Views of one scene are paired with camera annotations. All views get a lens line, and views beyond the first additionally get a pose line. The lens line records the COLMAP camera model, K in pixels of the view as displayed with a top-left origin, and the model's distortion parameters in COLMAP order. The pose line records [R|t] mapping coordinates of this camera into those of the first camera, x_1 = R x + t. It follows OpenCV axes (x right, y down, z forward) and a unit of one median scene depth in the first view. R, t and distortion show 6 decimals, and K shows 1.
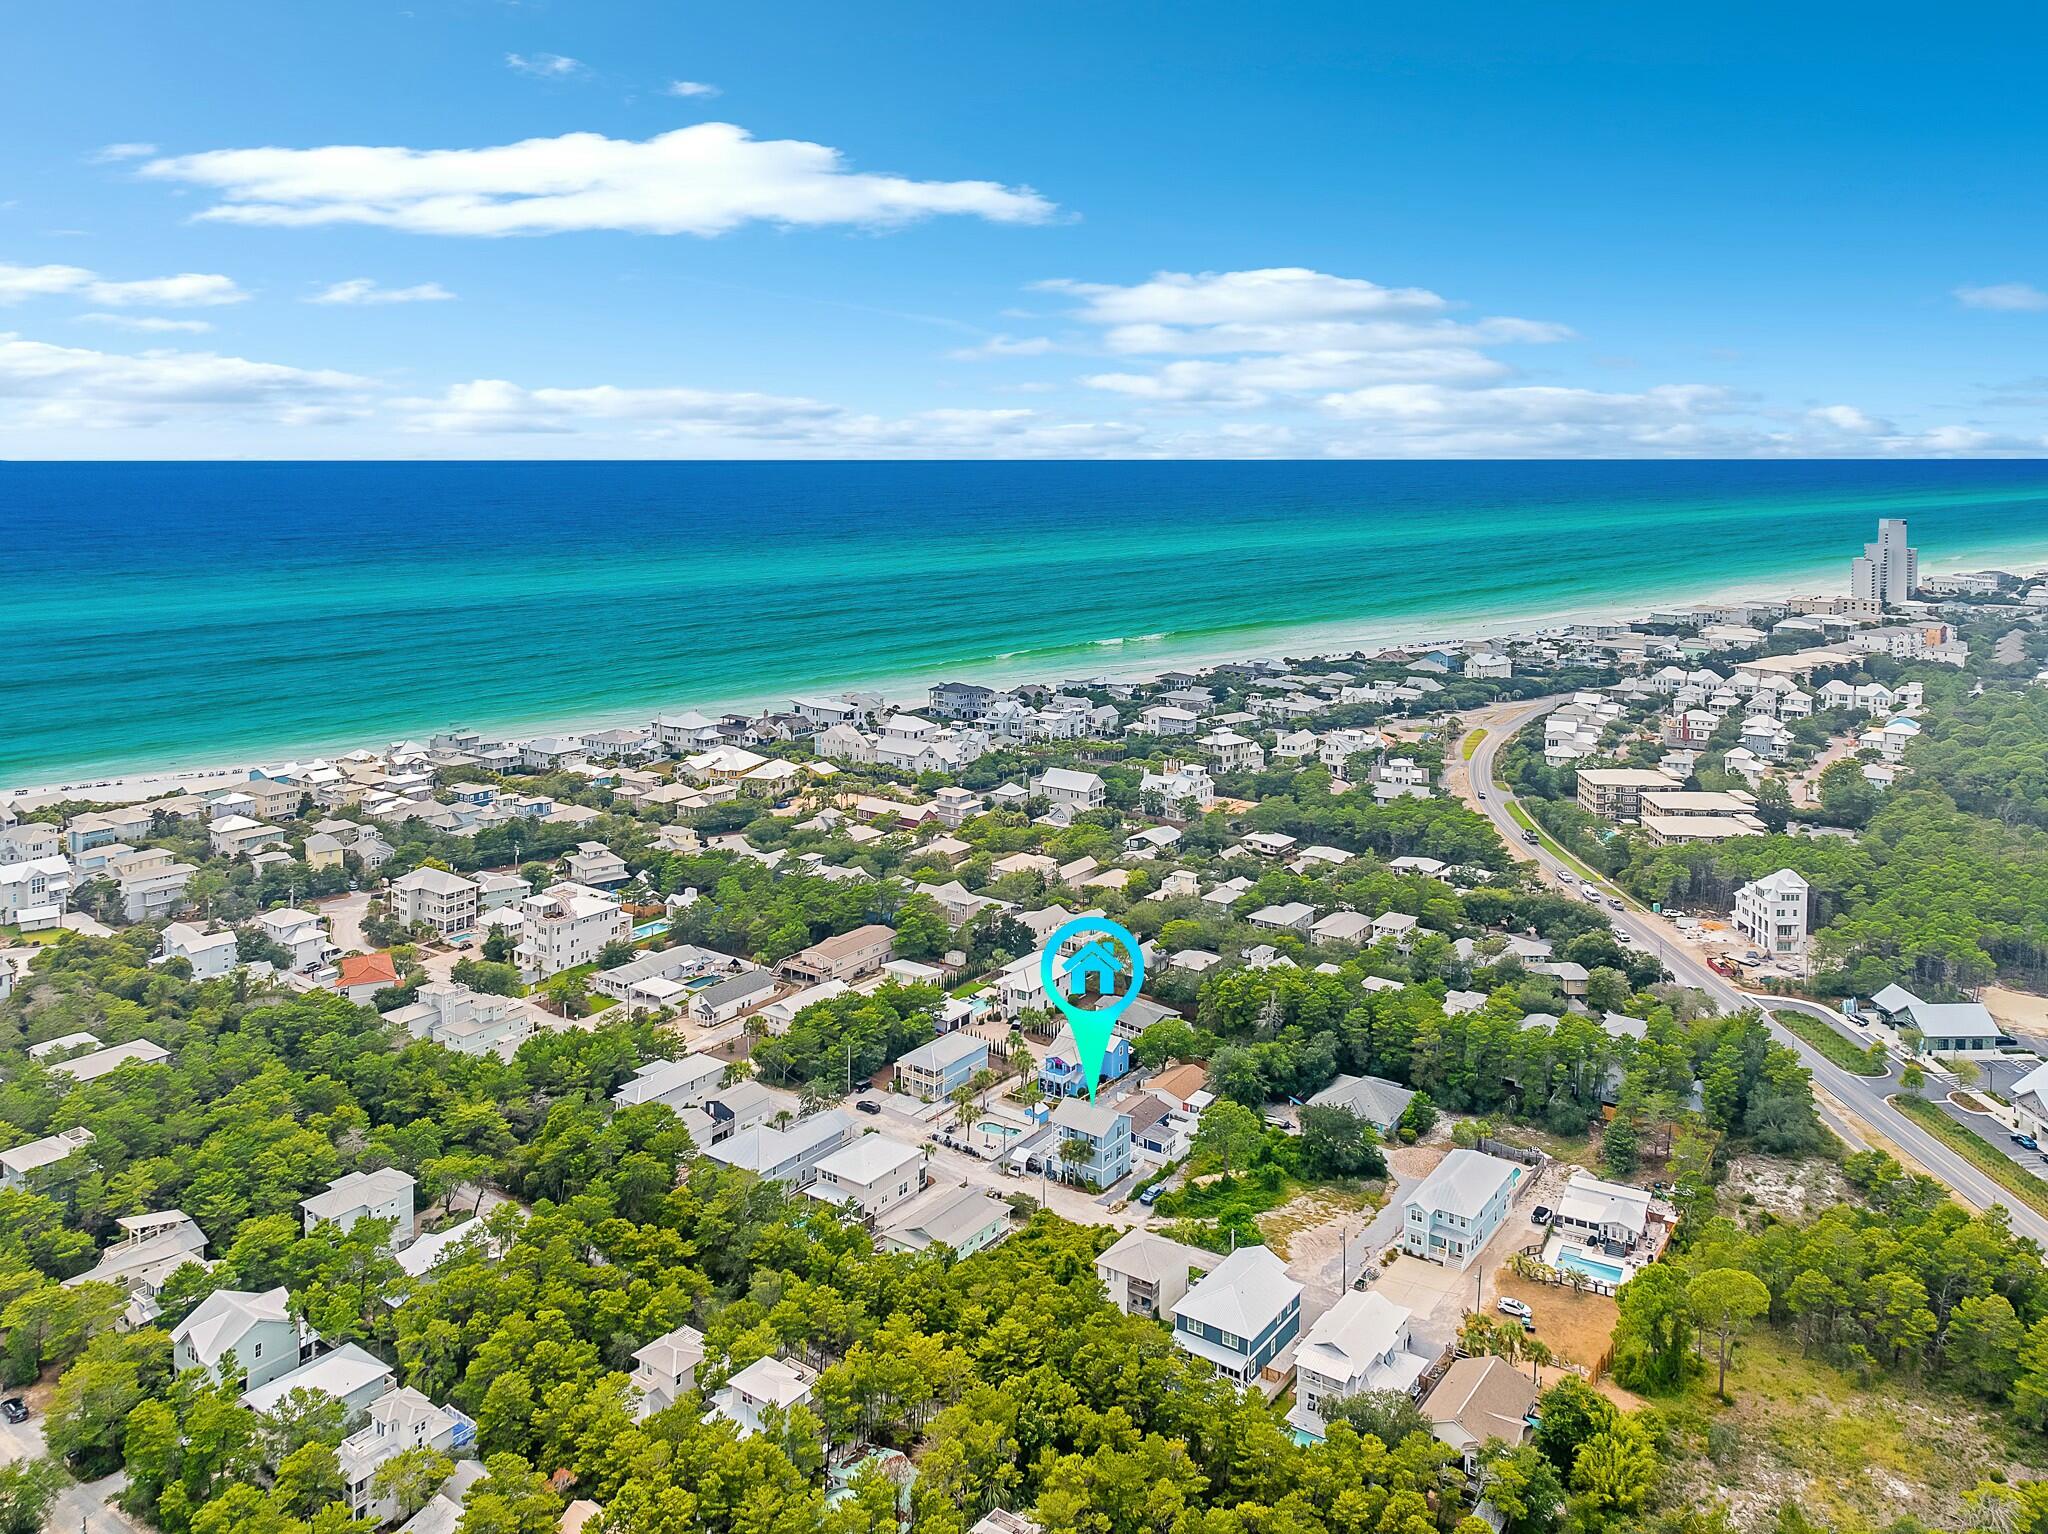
lens RADIAL K [[1418.9, 0, 843.5], [0, 1418.9, 626.5], [0, 0, 1]] dist [-0.010929, -0.008431]
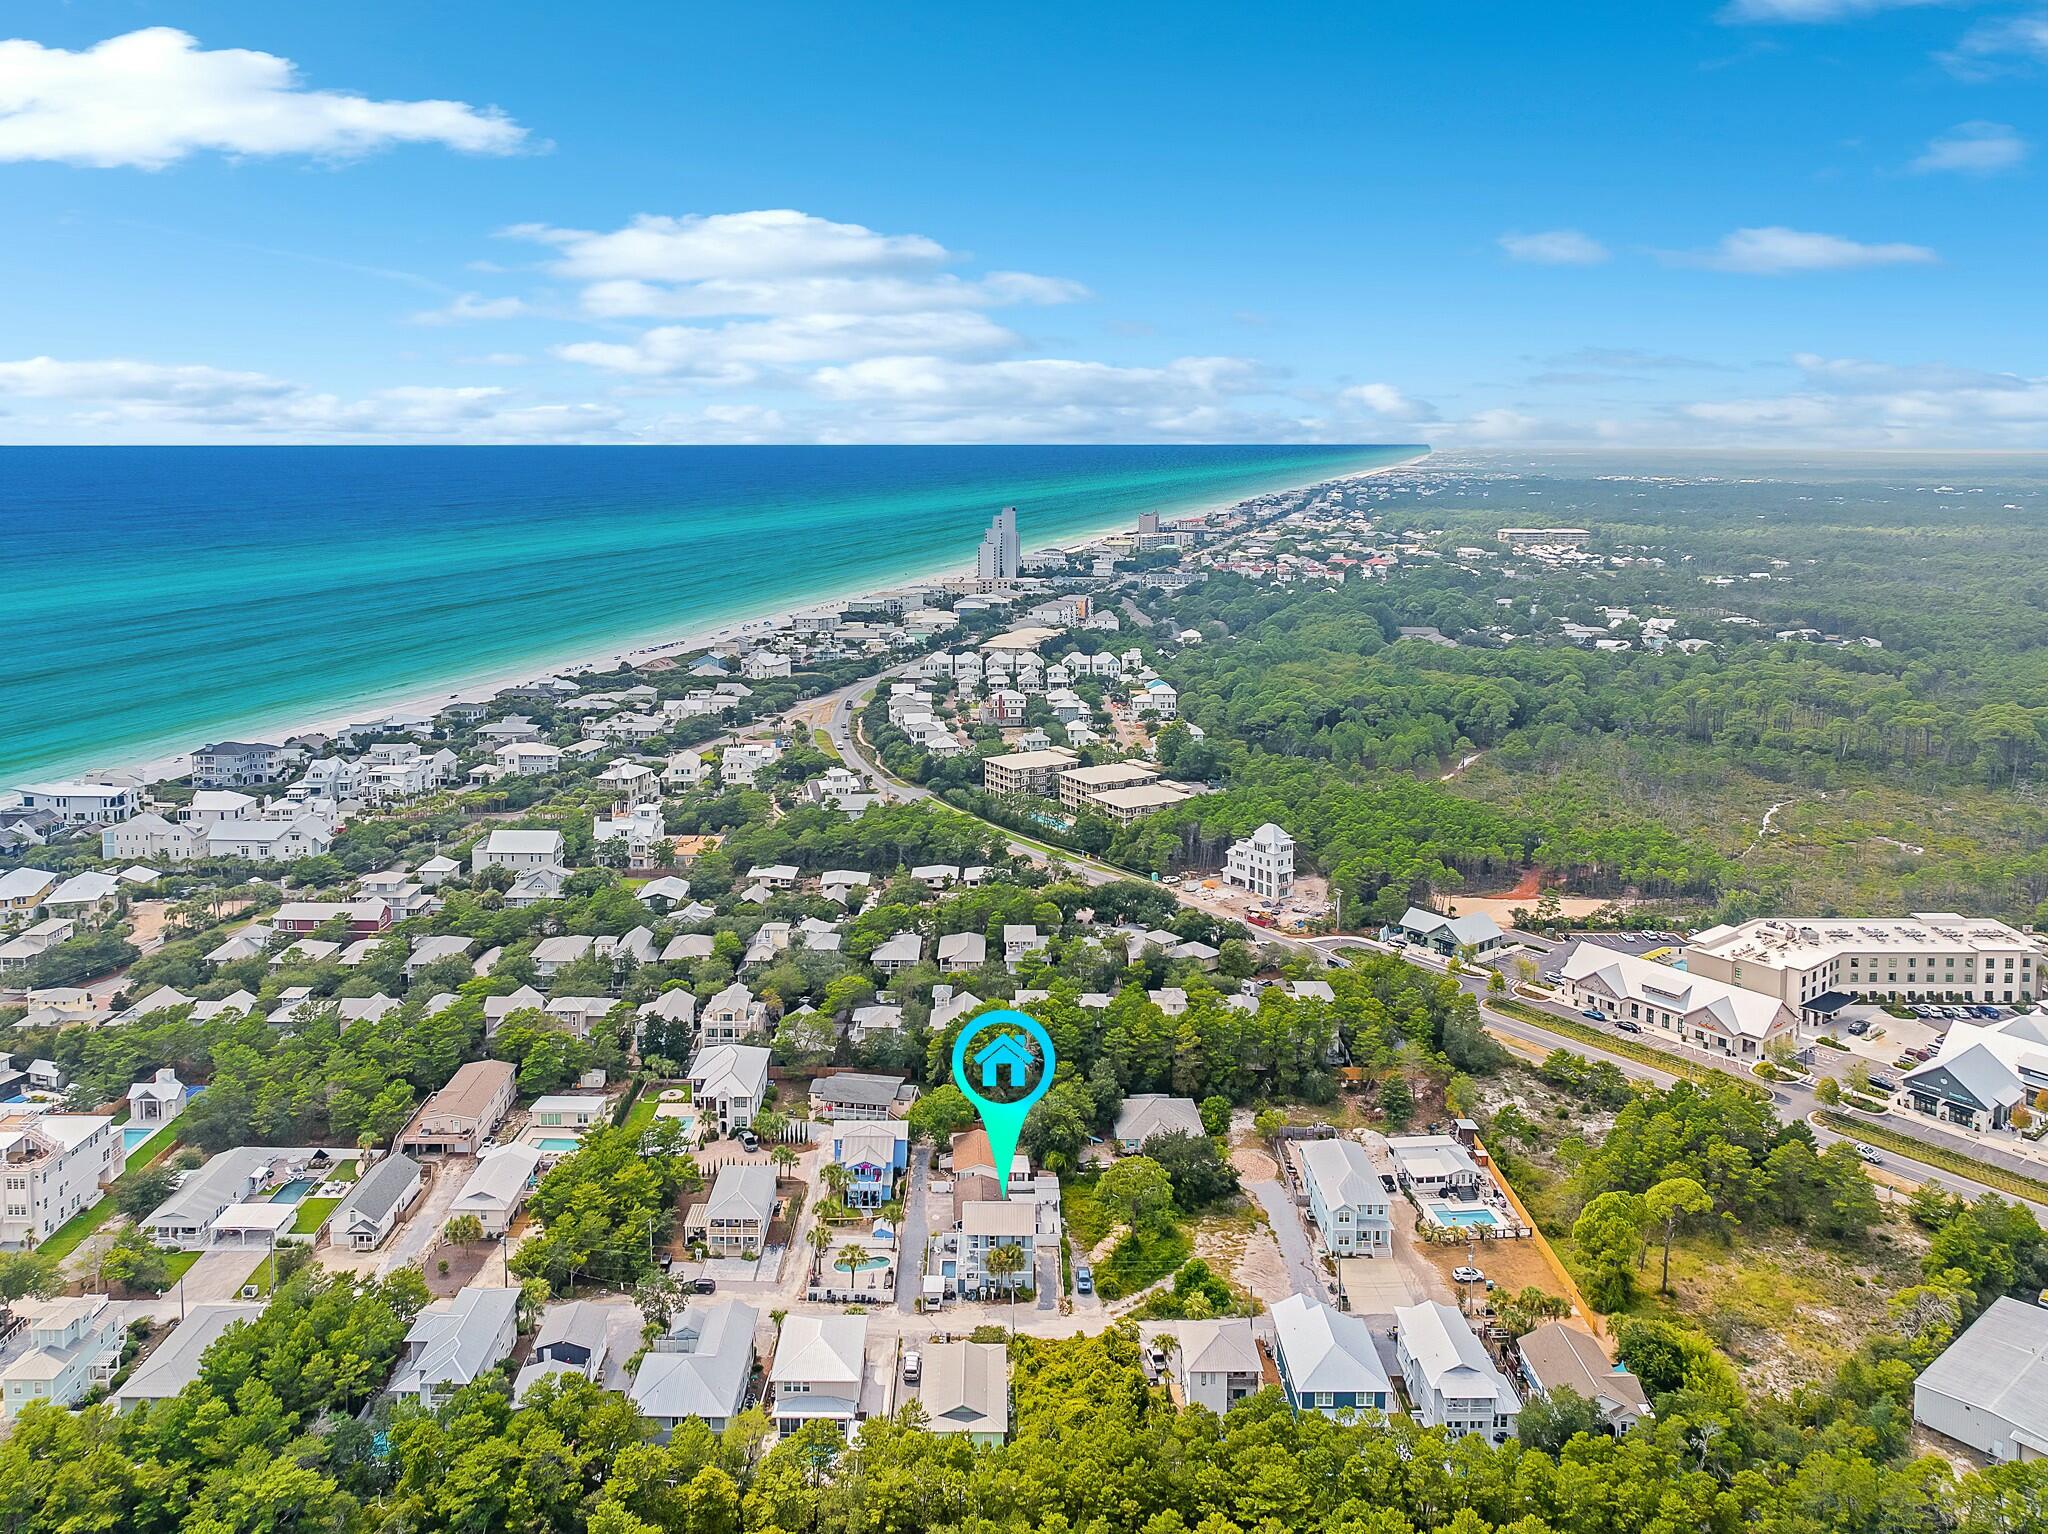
lens RADIAL K [[1619.6, 0, 939.4], [0, 1619.6, 663.3], [0, 0, 1]] dist [-0.081725, 0.114976]
pose [[0.816264, -0.087728, 0.570979, -0.235968], [0.079253, 0.996062, 0.039741, -0.016745], [-0.572217, 0.012812, 0.820002, 0.138317]]
